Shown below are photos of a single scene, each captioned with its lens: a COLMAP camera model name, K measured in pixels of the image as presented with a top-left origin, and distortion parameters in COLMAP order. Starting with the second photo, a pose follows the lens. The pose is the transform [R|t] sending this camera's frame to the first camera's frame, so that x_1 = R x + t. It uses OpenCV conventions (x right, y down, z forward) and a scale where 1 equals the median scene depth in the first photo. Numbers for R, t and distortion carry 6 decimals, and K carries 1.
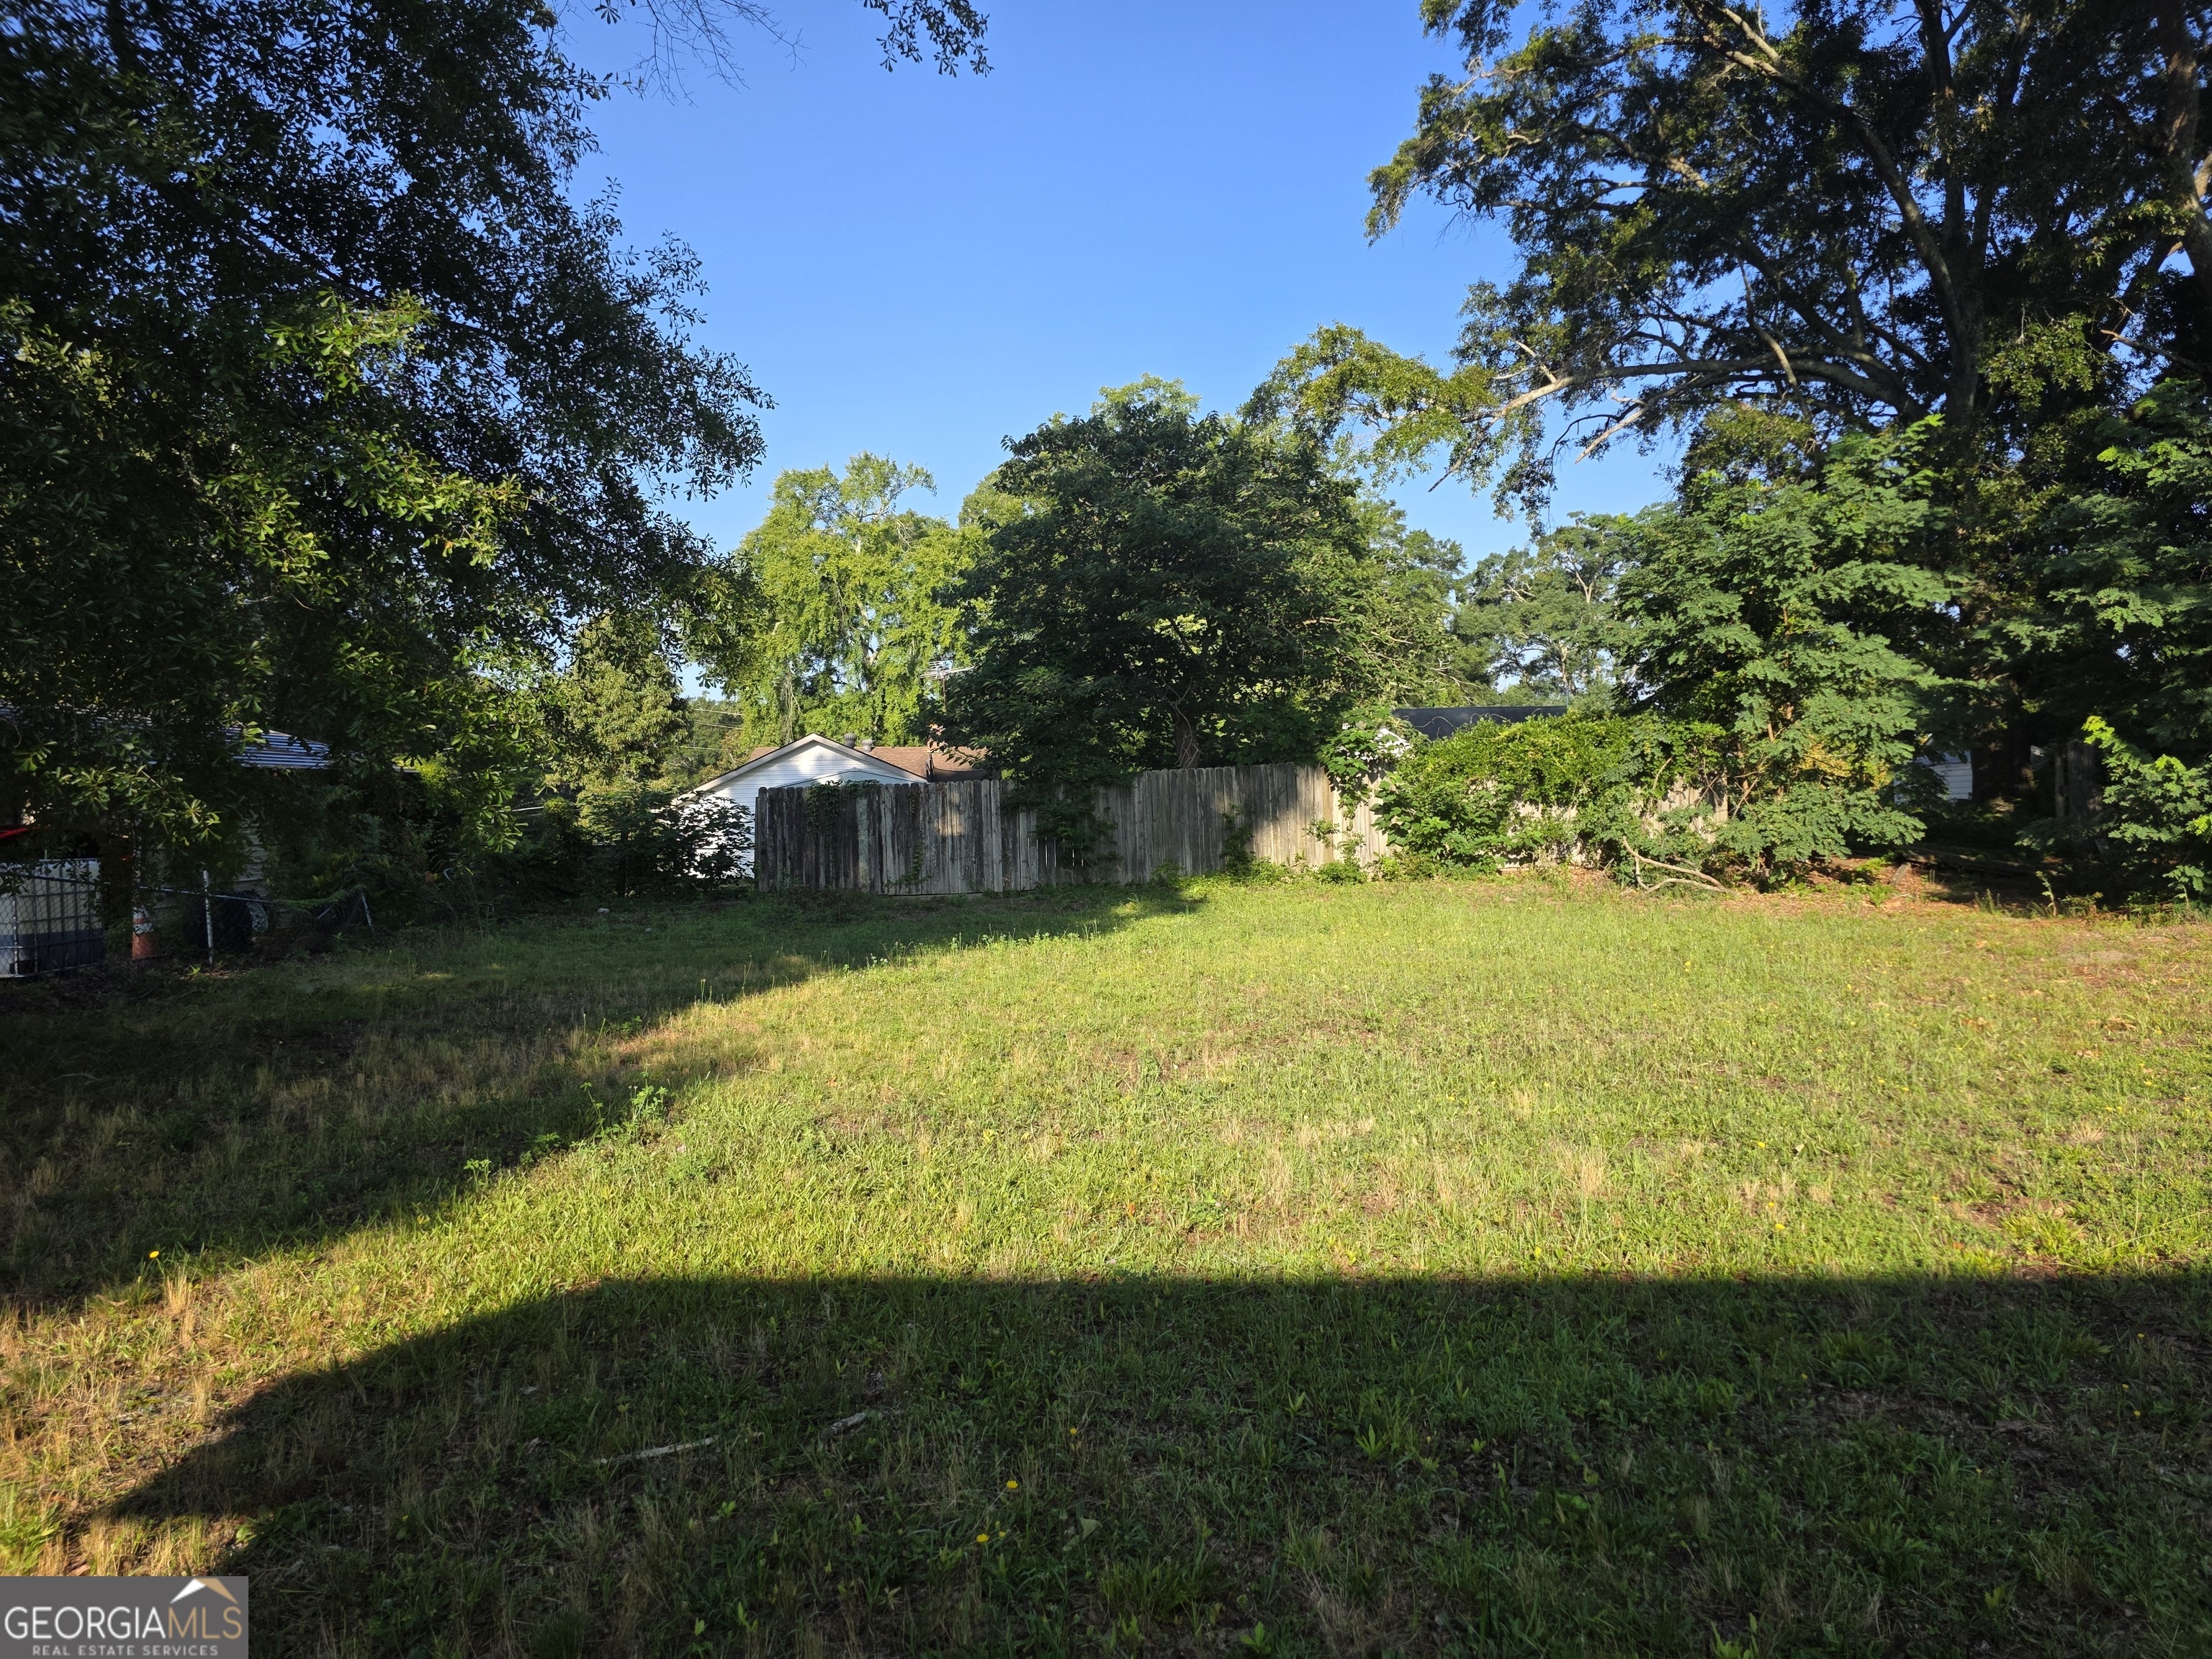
lens RADIAL K [[1479.0, 0, 1112.4], [0, 1479.0, 784.0], [0, 0, 1]] dist [0.050723, -0.048026]
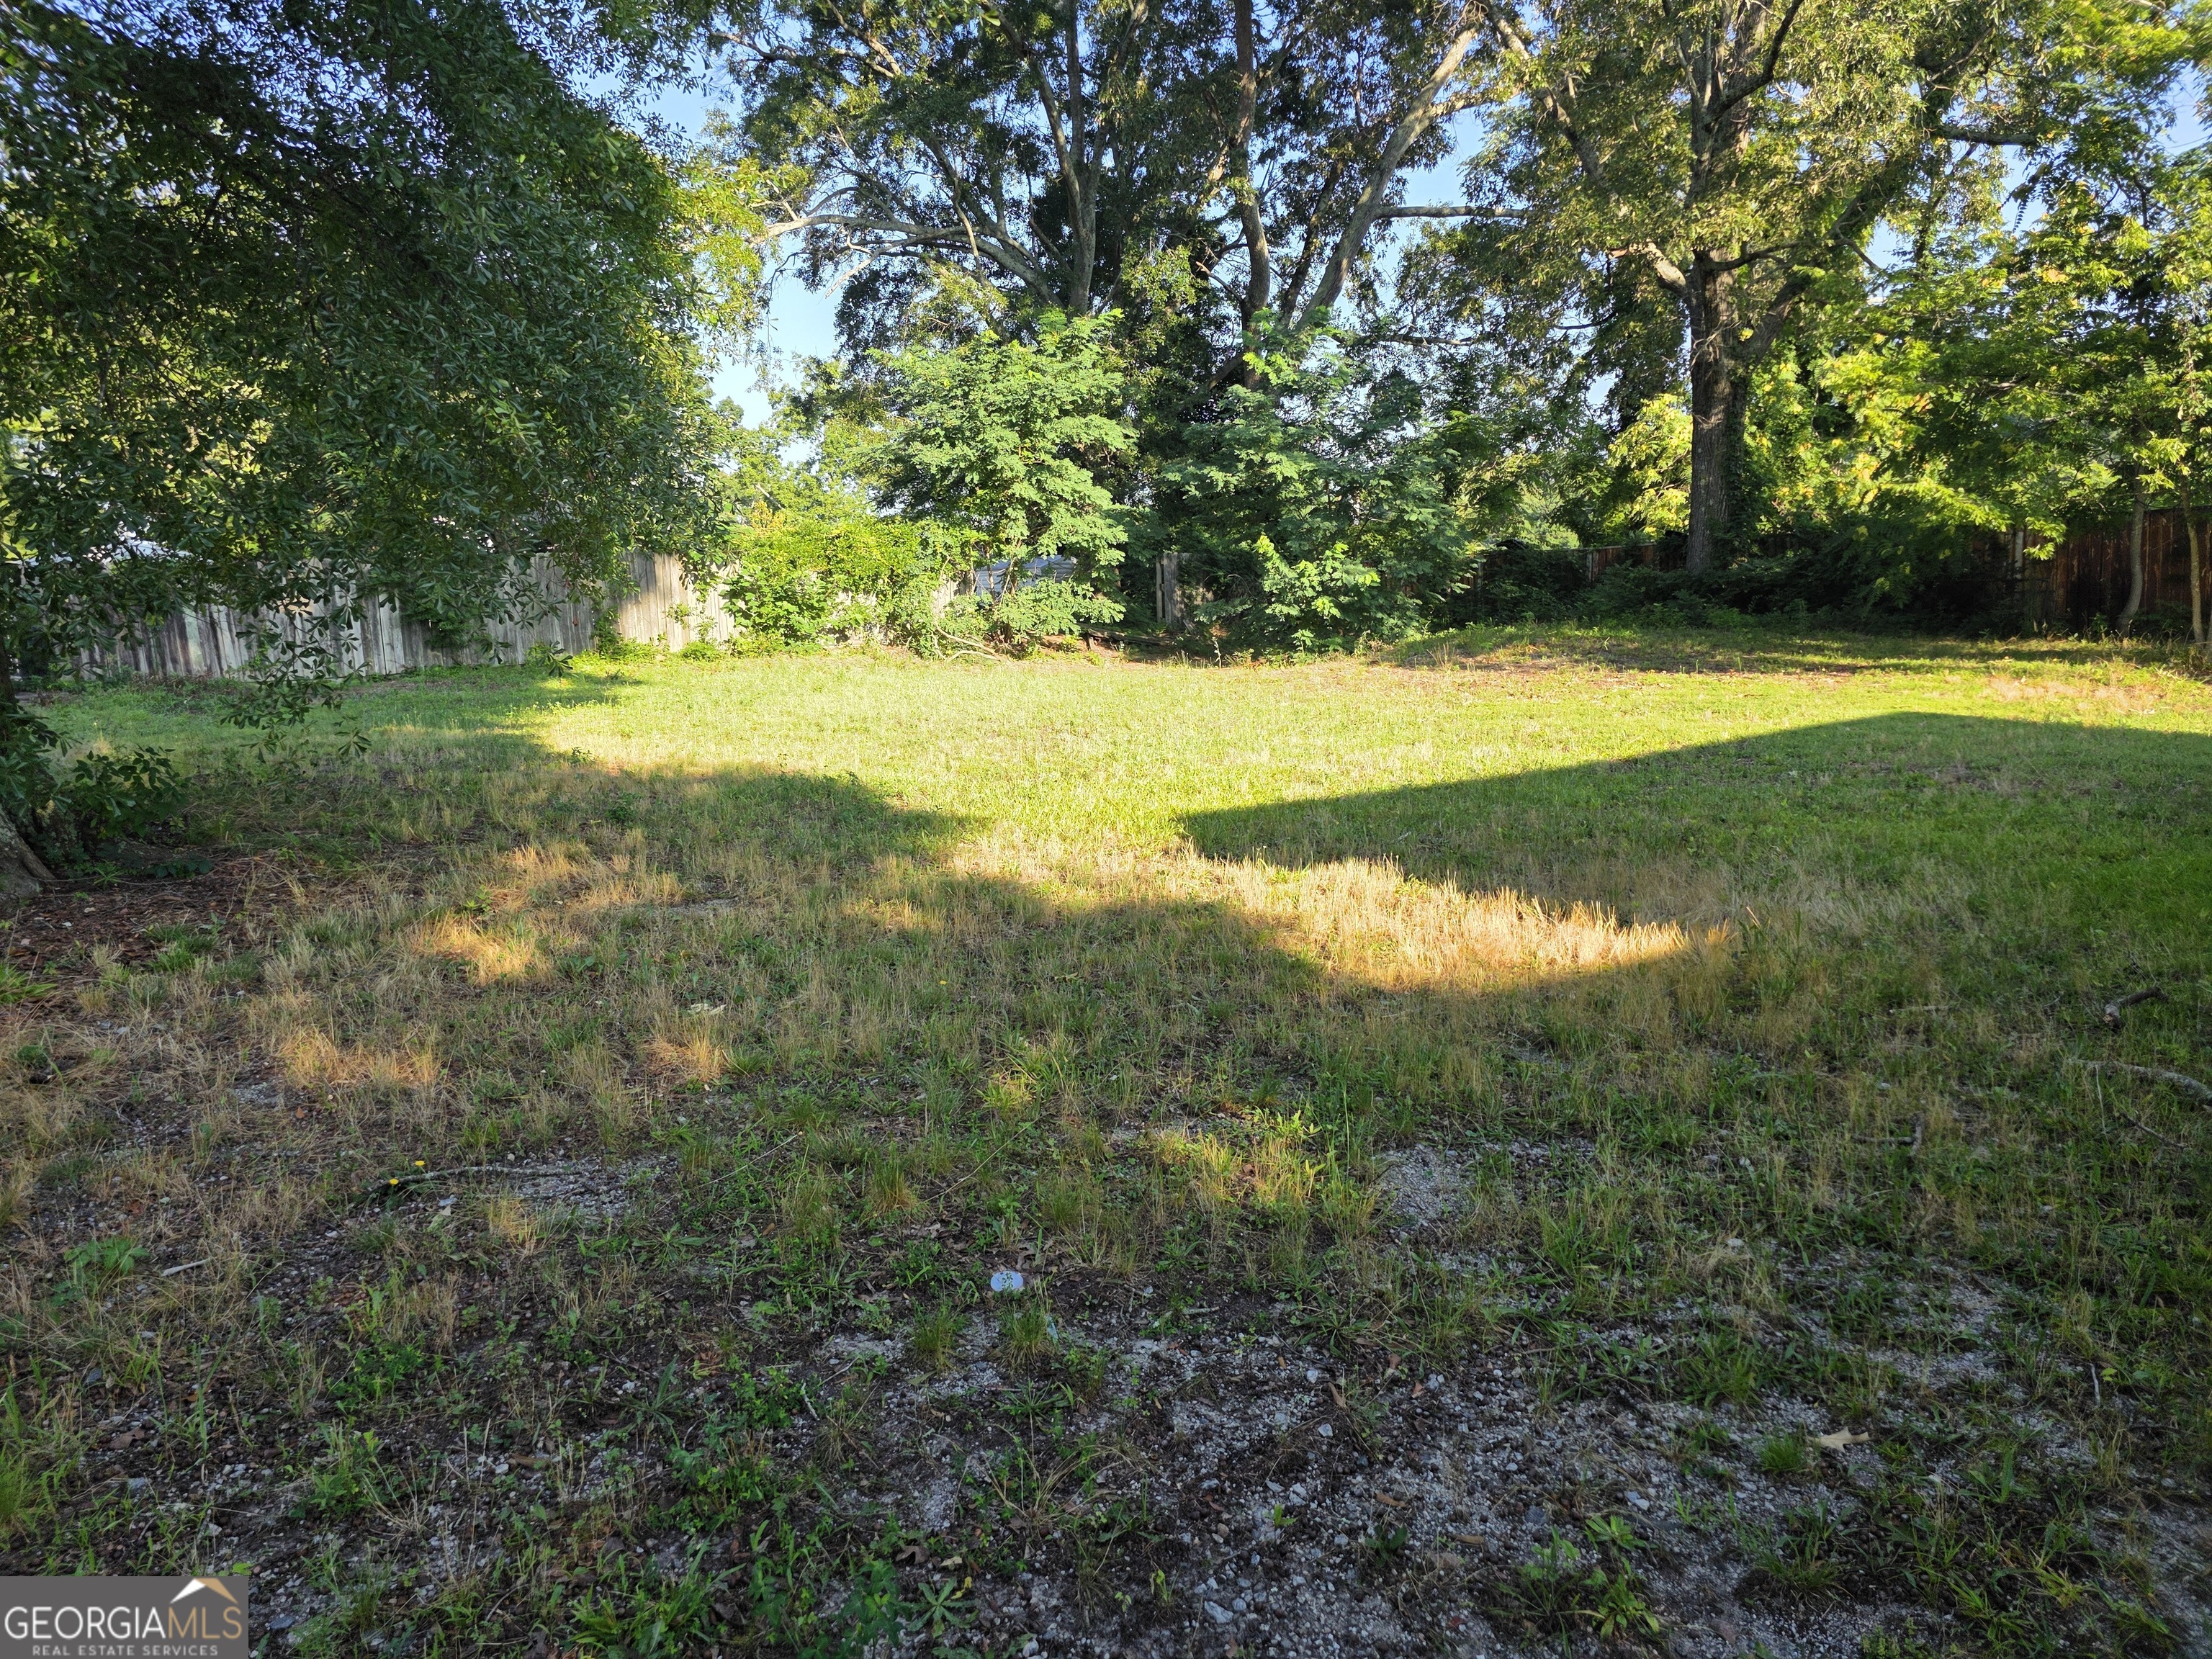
lens RADIAL K [[1479.0, 0, 1112.4], [0, 1479.0, 784.0], [0, 0, 1]] dist [0.050723, -0.048026]
pose [[0.746198, -0.073078, 0.661701, -0.361482], [-0.011746, 0.992357, 0.122841, 0.017876], [-0.665621, -0.099436, 0.739636, -0.046872]]
